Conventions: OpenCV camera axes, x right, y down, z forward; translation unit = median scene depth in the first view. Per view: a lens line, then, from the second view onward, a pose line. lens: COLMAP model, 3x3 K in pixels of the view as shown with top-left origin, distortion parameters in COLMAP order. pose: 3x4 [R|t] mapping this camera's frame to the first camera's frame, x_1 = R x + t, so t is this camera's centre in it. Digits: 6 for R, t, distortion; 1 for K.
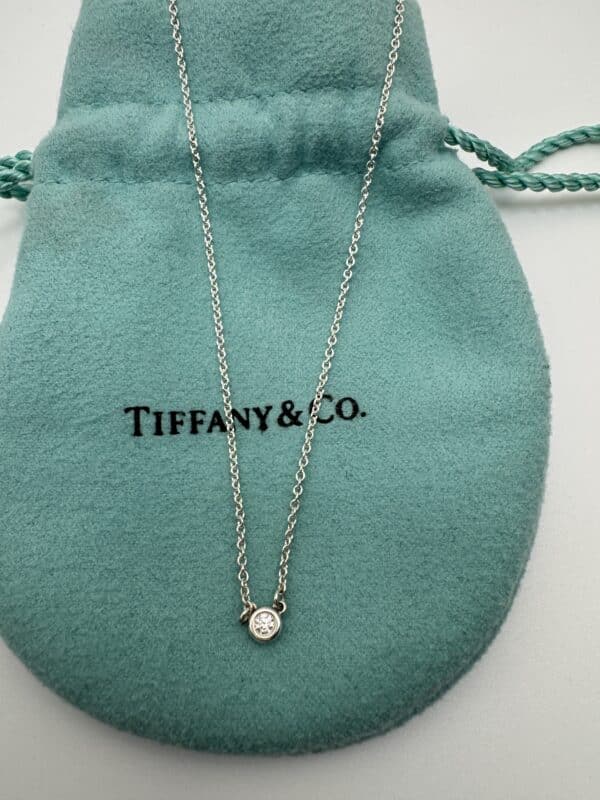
lens RADIAL K [[563.3, 0, 299.8], [0, 563.3, 399.9], [0, 0, 1]] dist [-0.010539, -0.003558]
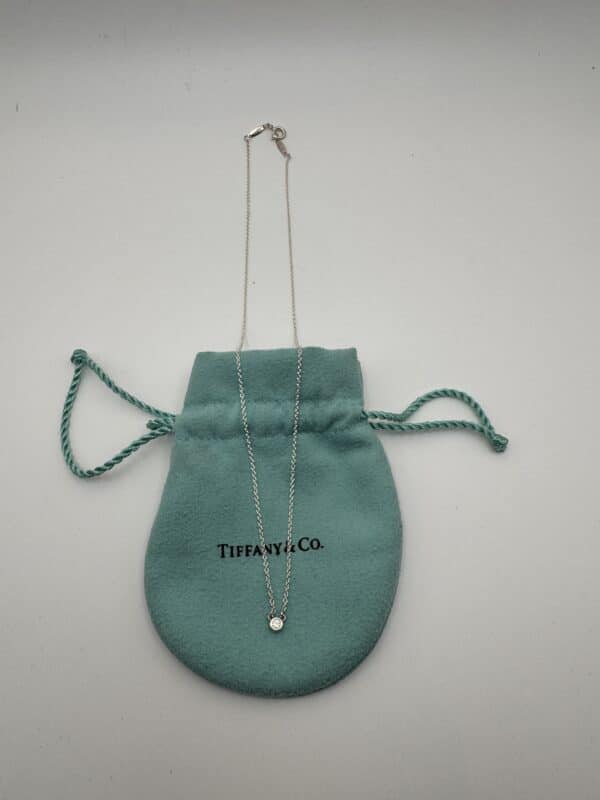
lens RADIAL K [[563.3, 0, 306.2], [0, 563.3, 395.5], [0, 0, 1]] dist [-0.010539, -0.003558]
pose [[0.999431, 0.010774, 0.031947, -0.030137], [-0.006844, 0.992670, -0.120659, -0.308447], [-0.033013, 0.120371, 0.992180, -1.326036]]
